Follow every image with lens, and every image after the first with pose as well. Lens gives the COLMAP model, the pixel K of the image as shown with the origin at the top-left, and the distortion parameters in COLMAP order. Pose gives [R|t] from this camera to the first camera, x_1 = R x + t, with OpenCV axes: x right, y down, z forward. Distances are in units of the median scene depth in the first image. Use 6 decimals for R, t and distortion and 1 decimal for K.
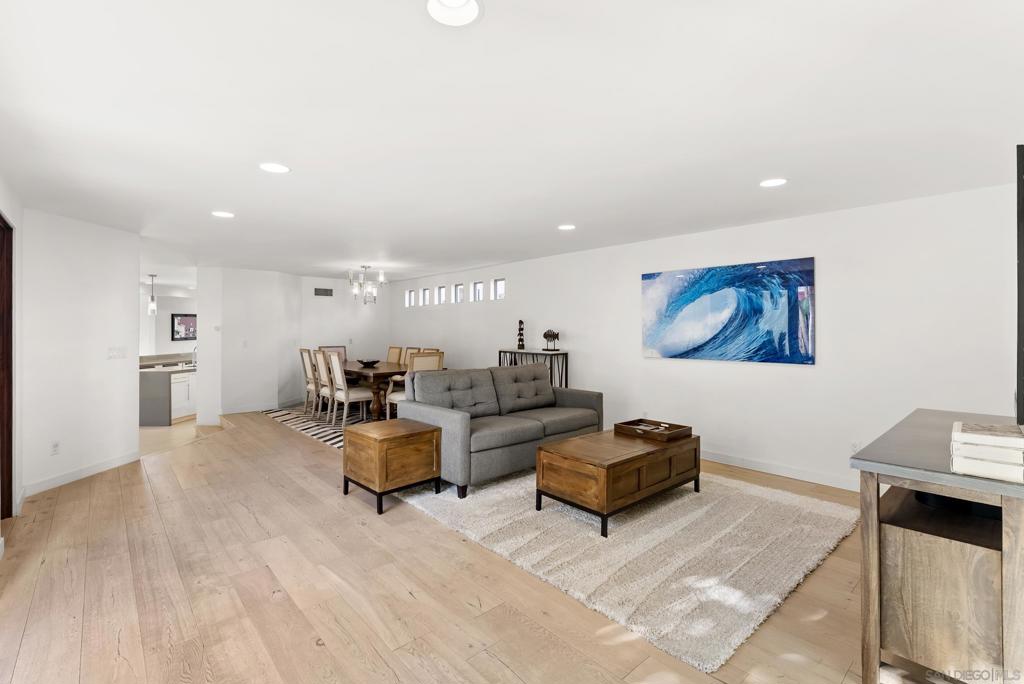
lens RADIAL K [[464.9, 0, 515.4], [0, 464.9, 336.2], [0, 0, 1]] dist [-0.002926, 0.000749]
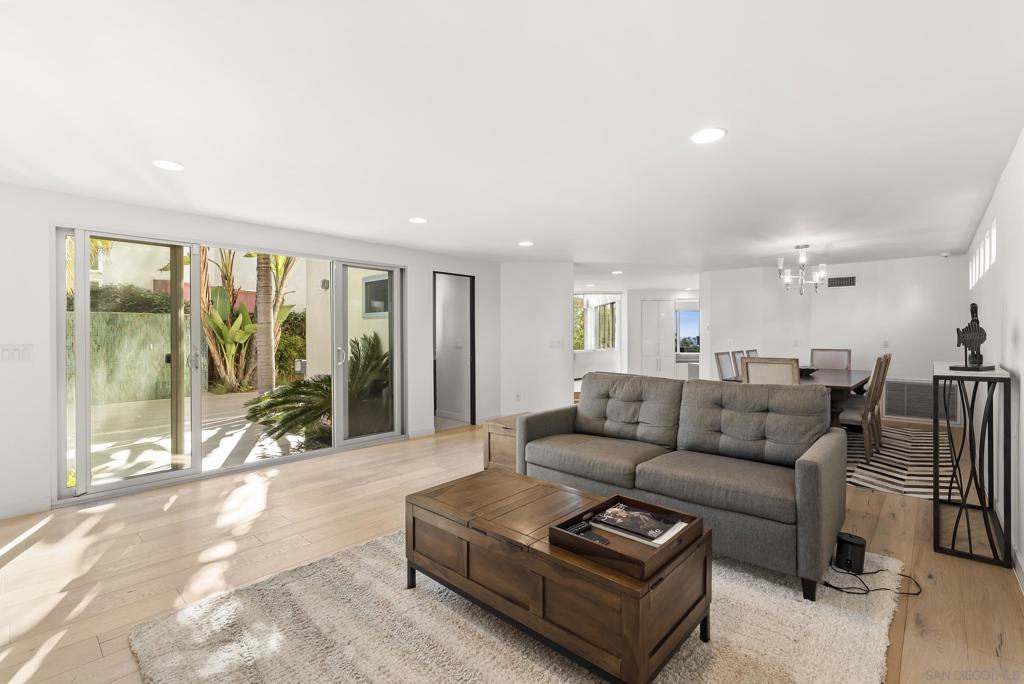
lens RADIAL K [[464.9, 0, 515.4], [0, 464.9, 336.2], [0, 0, 1]] dist [-0.002926, 0.000749]
pose [[0.099269, 0.006524, -0.995039, 0.626749], [-0.011976, 0.999914, 0.005361, 0.002765], [0.994989, 0.011384, 0.099338, 0.696143]]
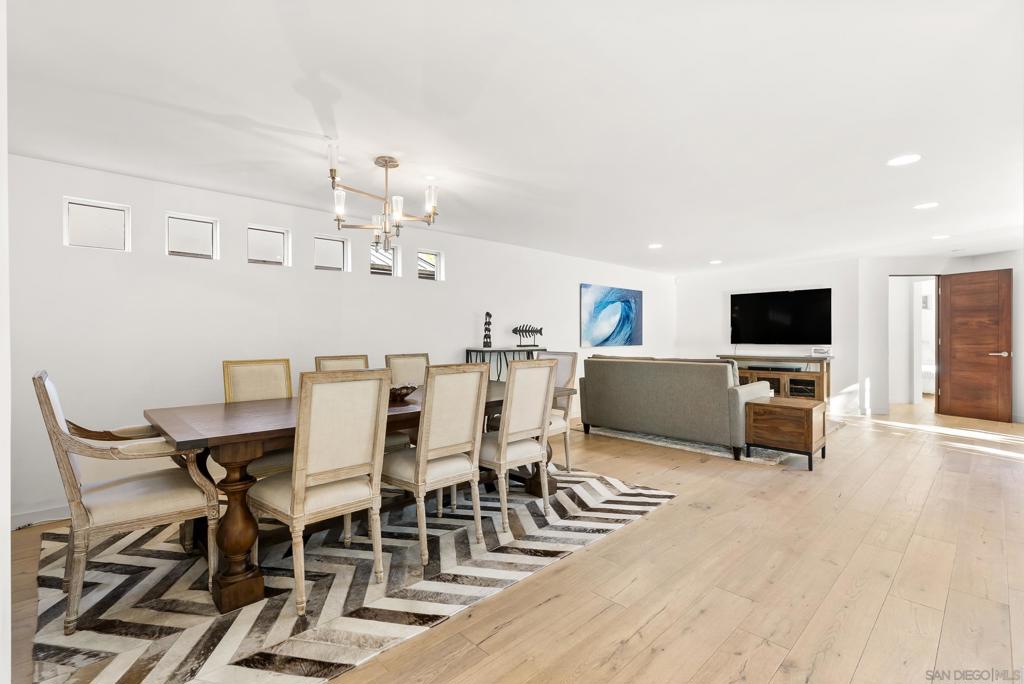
lens RADIAL K [[464.9, 0, 515.4], [0, 464.9, 336.2], [0, 0, 1]] dist [-0.002926, 0.000749]
pose [[-0.036965, 0.003117, 0.999312, -1.159711], [0.019040, 0.999816, -0.002415, 0.015769], [-0.999135, 0.018938, -0.037018, 1.401446]]
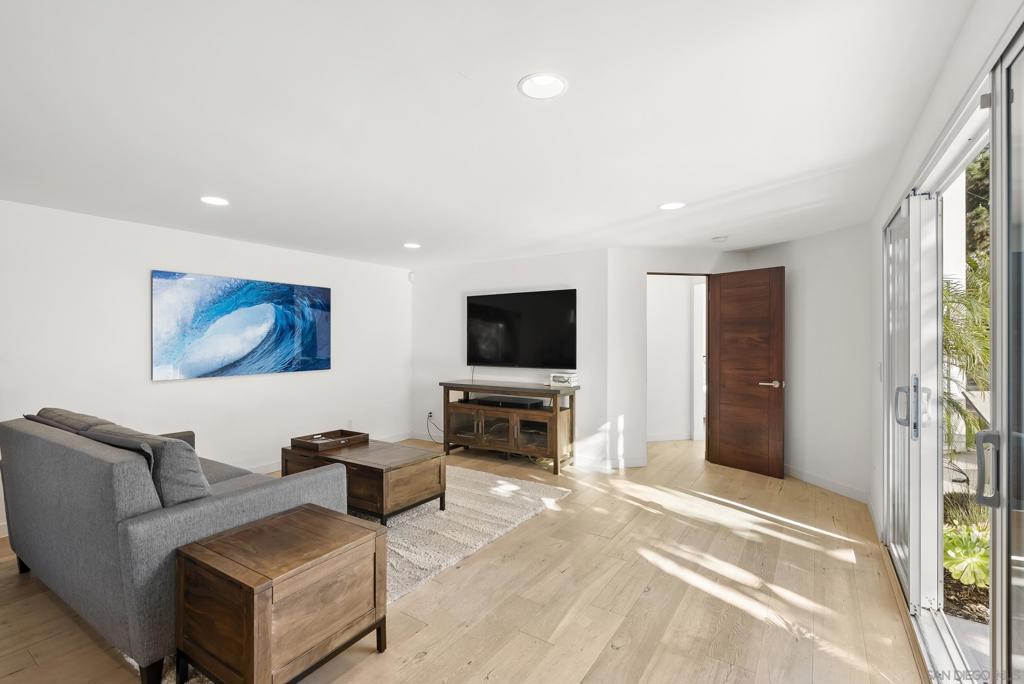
lens RADIAL K [[464.9, 0, 515.4], [0, 464.9, 336.2], [0, 0, 1]] dist [-0.002926, 0.000749]
pose [[-0.258350, 0.009340, 0.966006, -0.673434], [0.018583, 0.999816, -0.004697, -0.014680], [-0.965873, 0.016738, -0.258476, 0.717840]]
